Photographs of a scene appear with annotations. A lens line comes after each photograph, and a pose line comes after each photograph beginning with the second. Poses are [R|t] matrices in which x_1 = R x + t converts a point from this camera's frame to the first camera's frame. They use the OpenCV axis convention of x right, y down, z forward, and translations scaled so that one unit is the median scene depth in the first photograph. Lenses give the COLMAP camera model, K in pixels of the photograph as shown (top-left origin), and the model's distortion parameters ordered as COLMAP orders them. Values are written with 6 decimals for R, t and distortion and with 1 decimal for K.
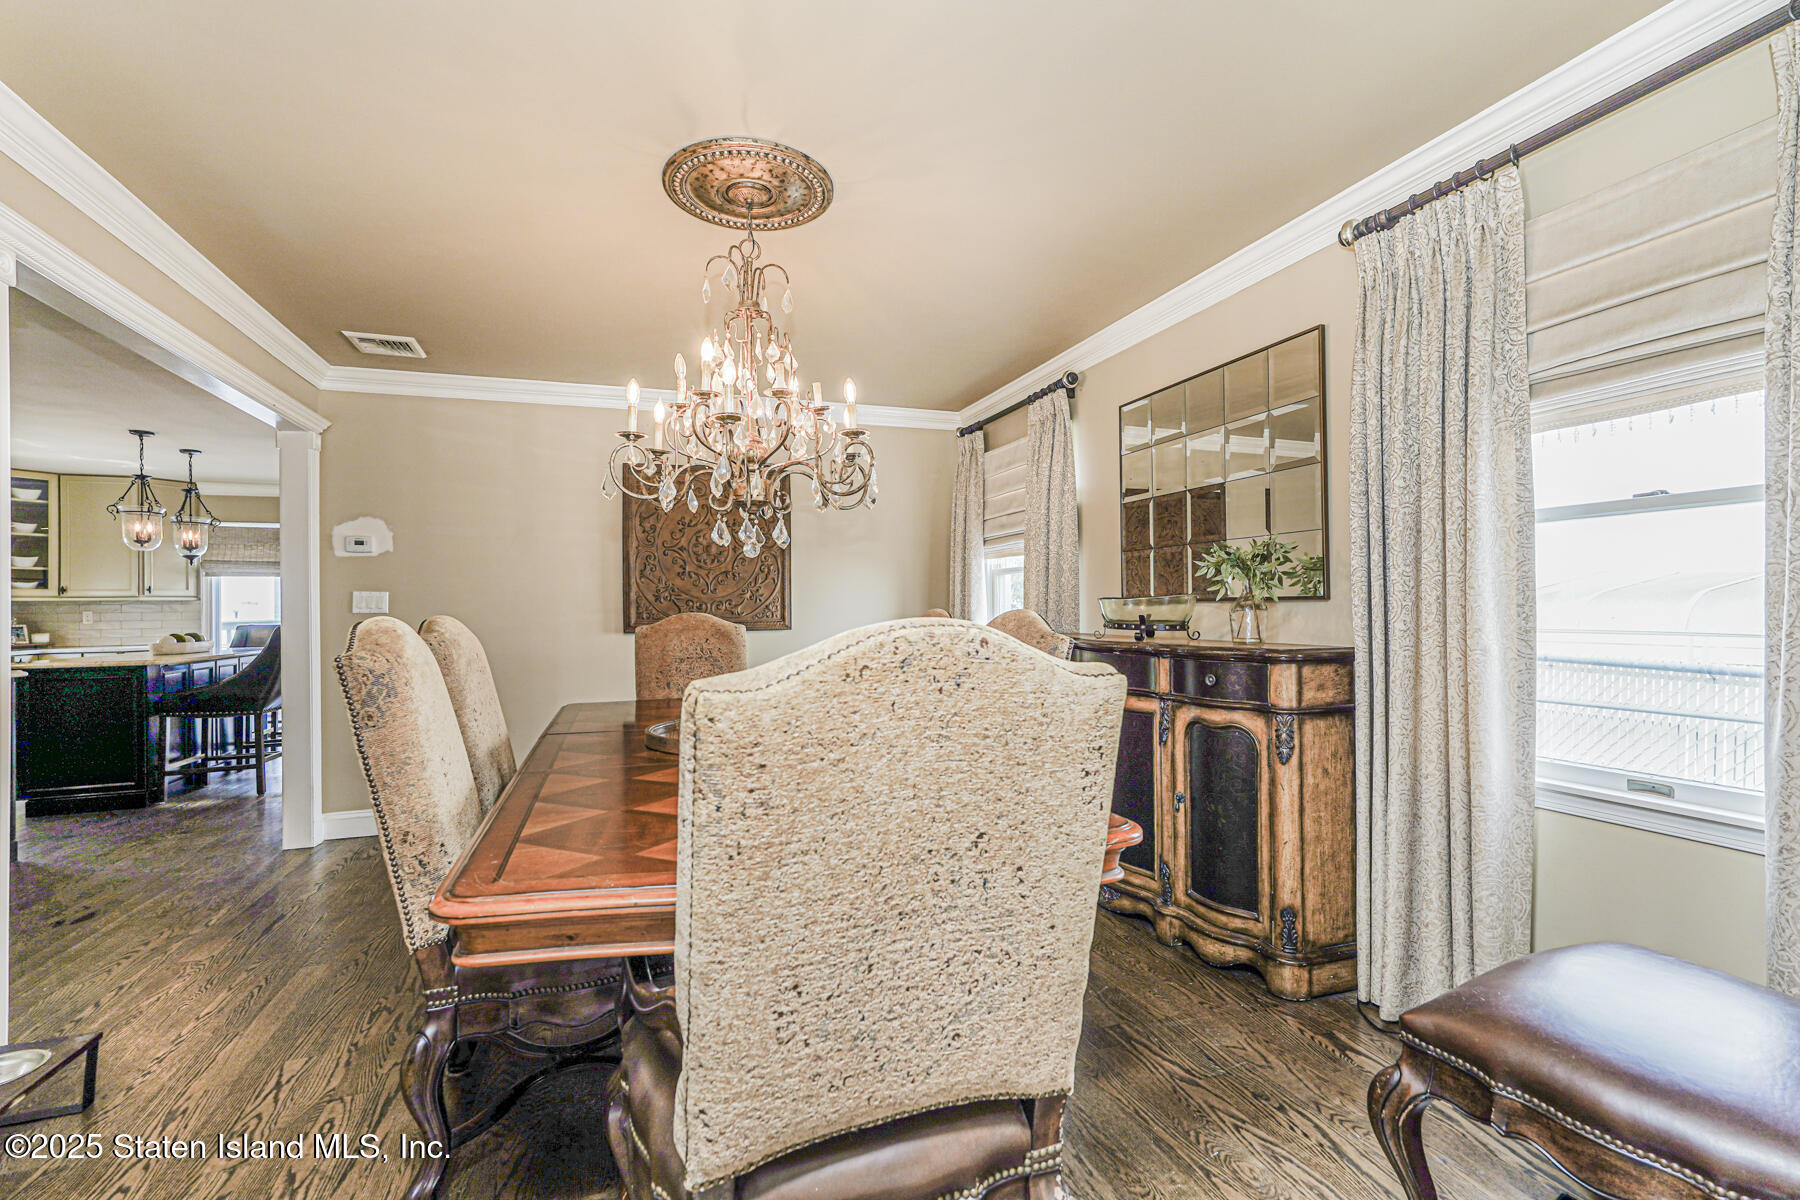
lens RADIAL K [[804.7, 0, 892.0], [0, 804.7, 601.3], [0, 0, 1]] dist [-0.000325, 0.000255]
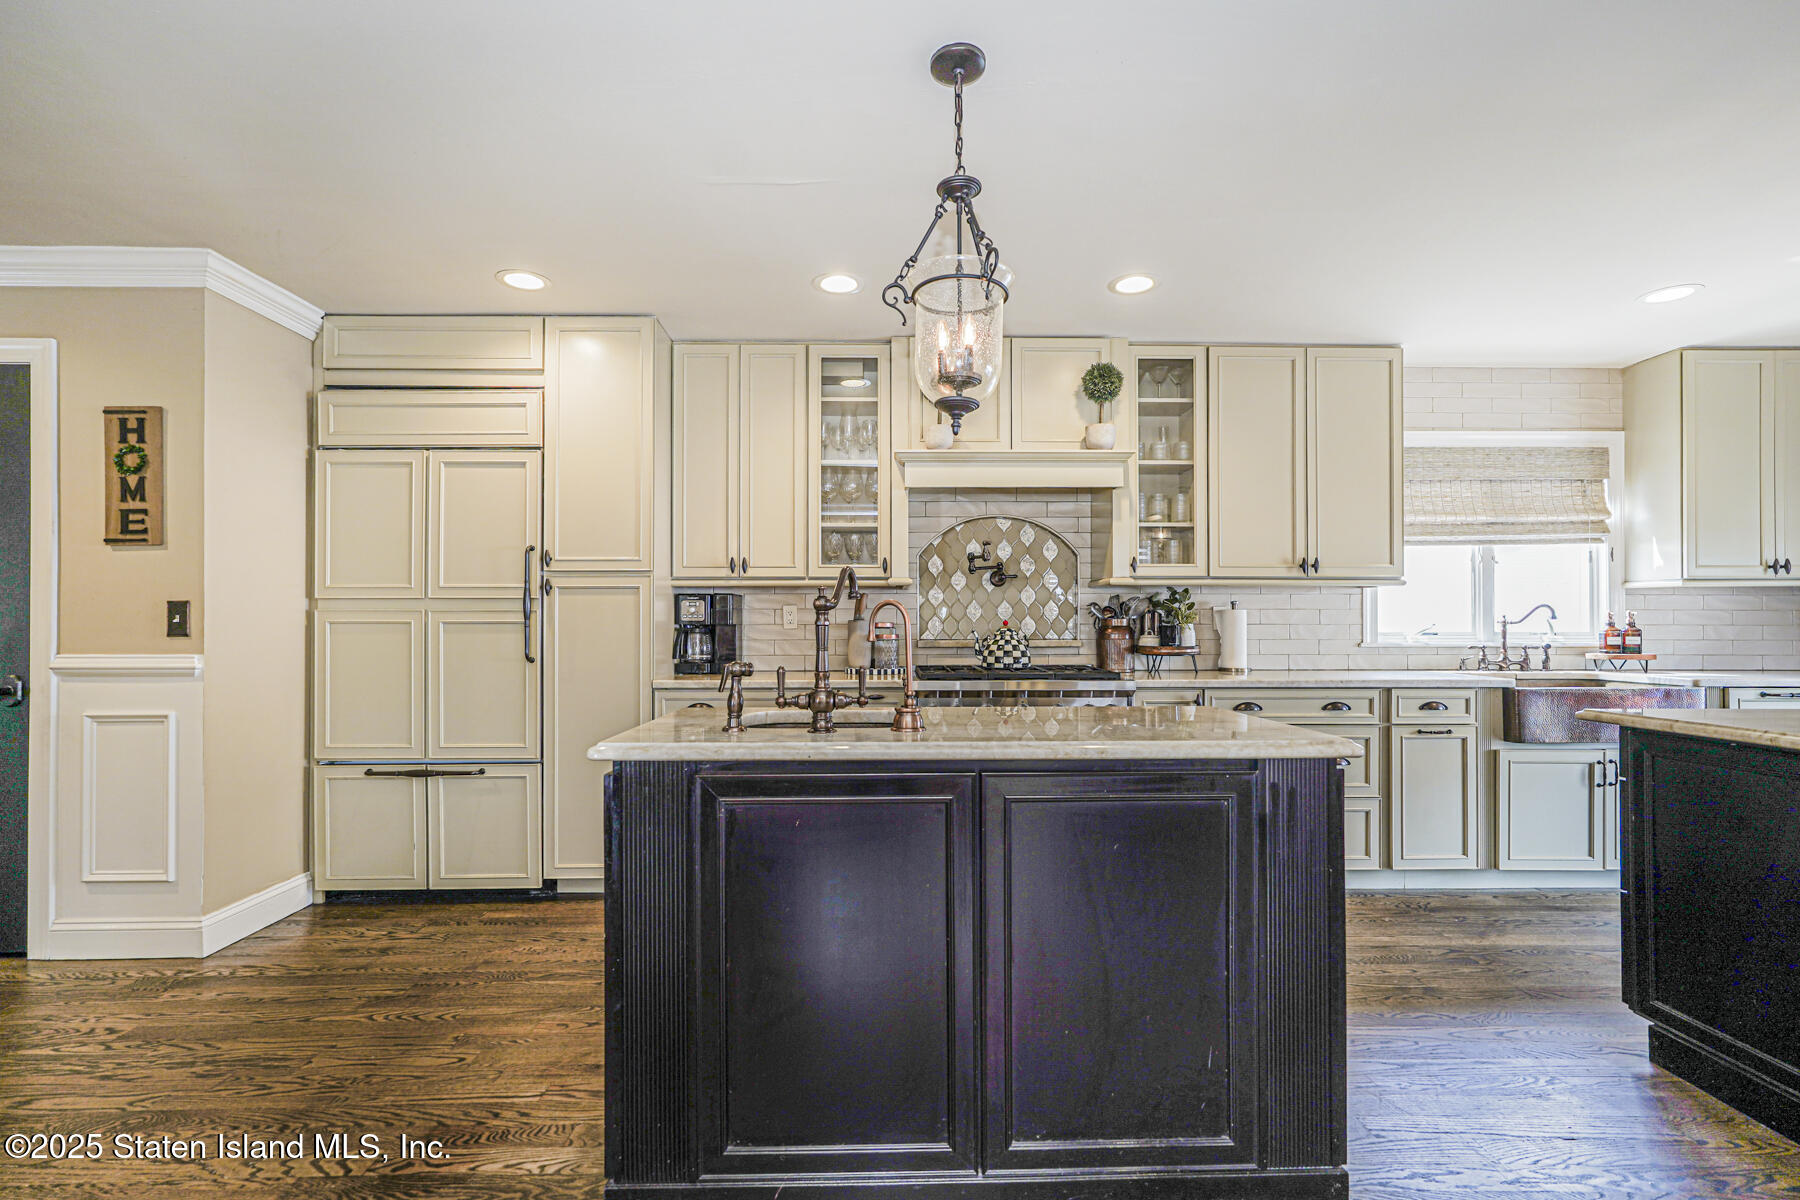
lens RADIAL K [[813.0, 0, 917.6], [0, 813.0, 613.0], [0, 0, 1]] dist [-0.003399, 0.000041]
pose [[-0.305469, -0.001329, -0.952201, -0.500839], [0.013390, 0.999894, -0.005691, 0.016865], [0.952108, -0.014488, -0.305419, 0.722204]]
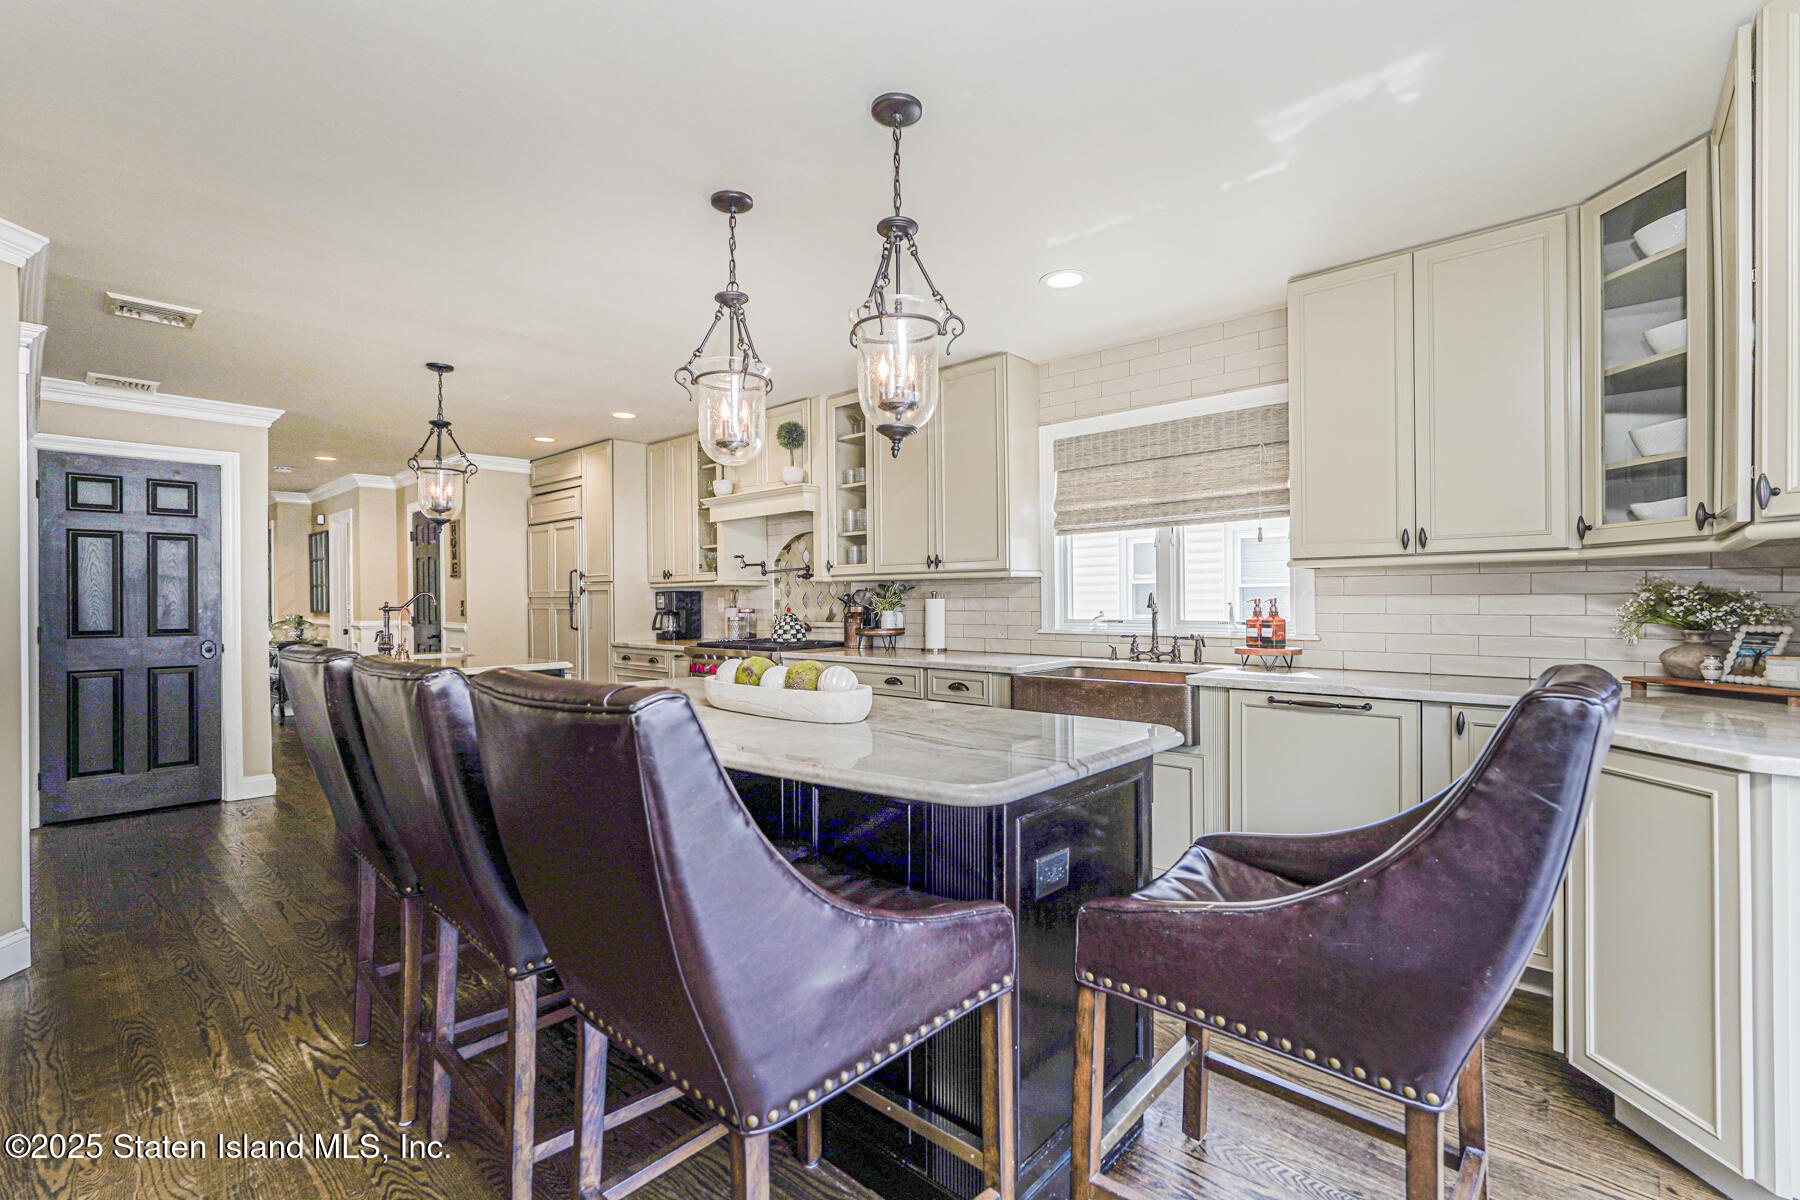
lens RADIAL K [[804.7, 0, 892.0], [0, 804.7, 601.3], [0, 0, 1]] dist [-0.000325, 0.000255]
pose [[-0.868407, 0.011756, -0.495712, -0.860185], [0.017067, 0.999835, -0.006188, 0.021536], [0.495558, -0.013834, -0.868465, 1.556133]]
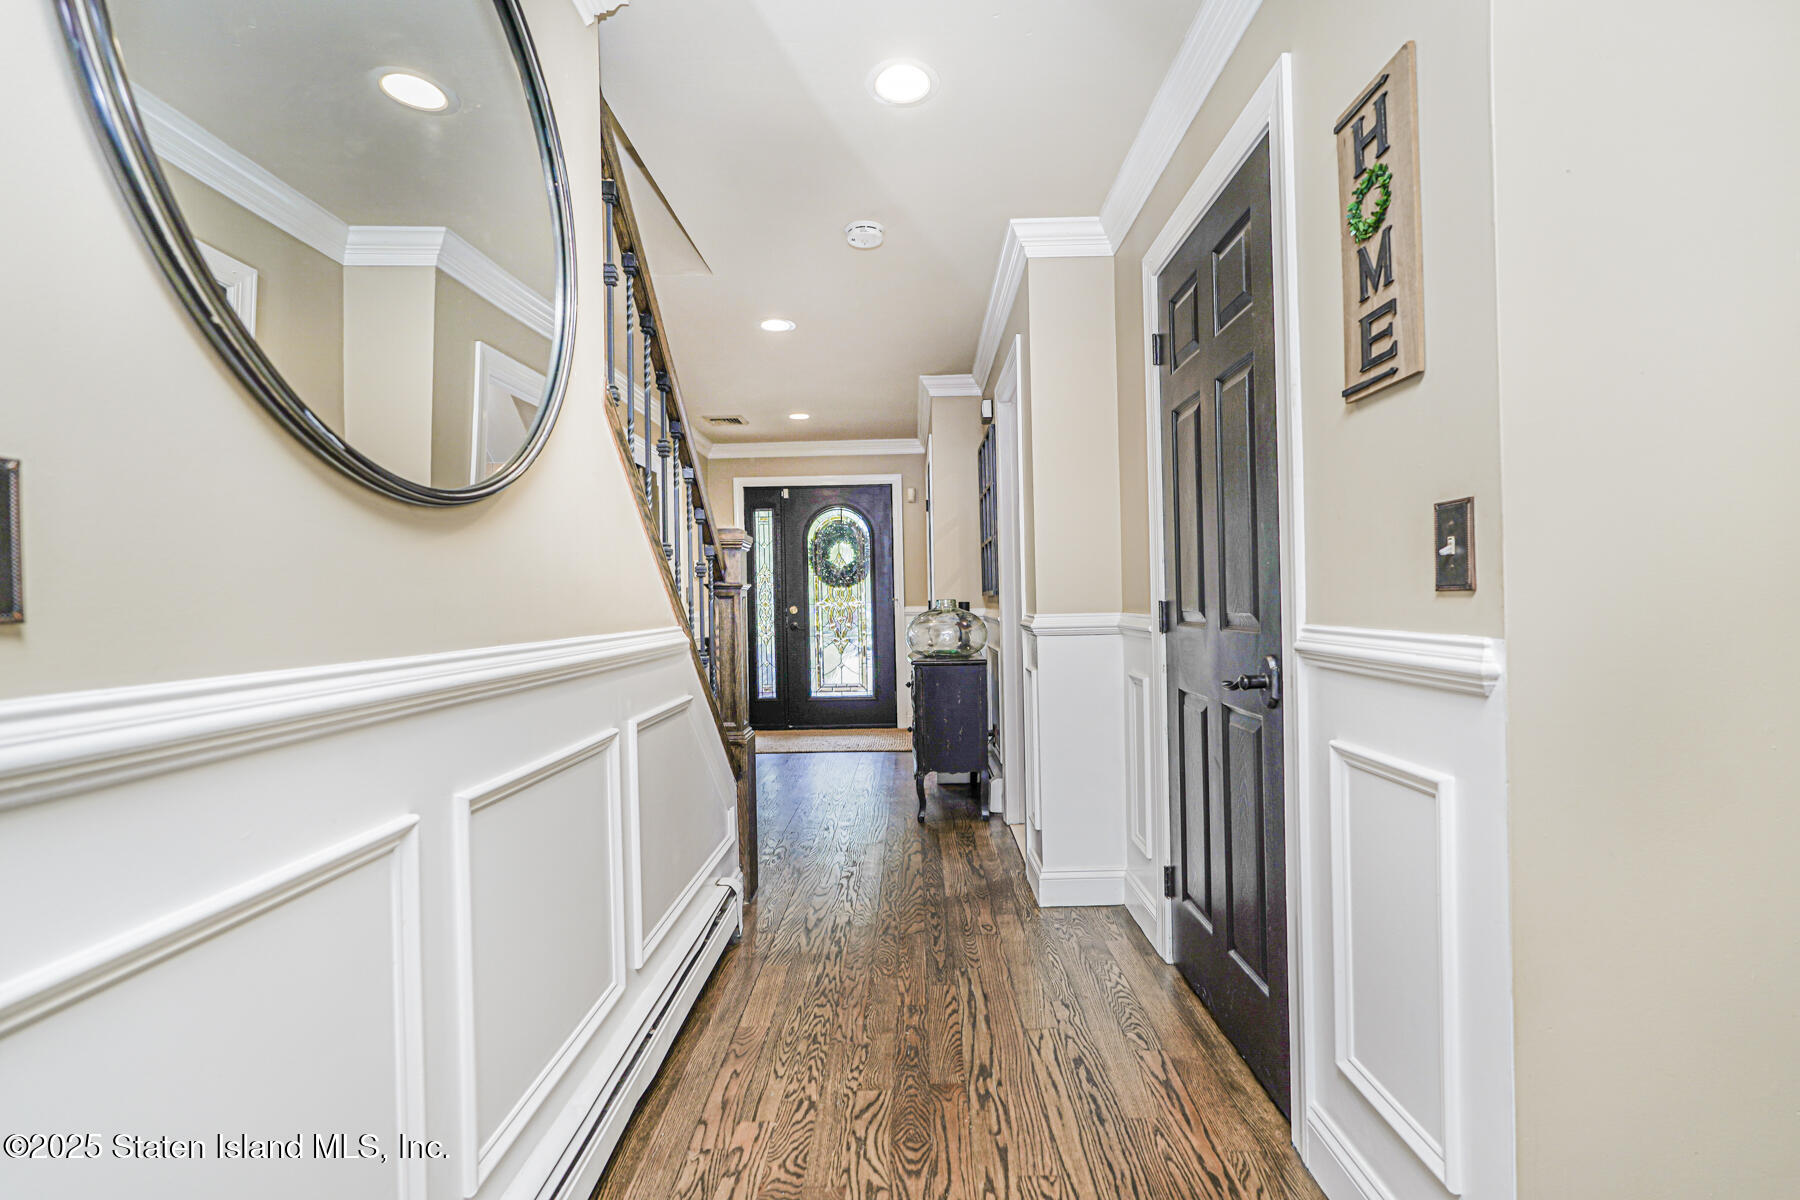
lens RADIAL K [[804.7, 0, 892.0], [0, 804.7, 601.3], [0, 0, 1]] dist [-0.000325, 0.000255]
pose [[-0.943157, 0.032747, 0.330730, -0.831316], [0.031507, 0.999462, -0.009112, 0.023869], [-0.330851, 0.001826, -0.943681, 0.291270]]
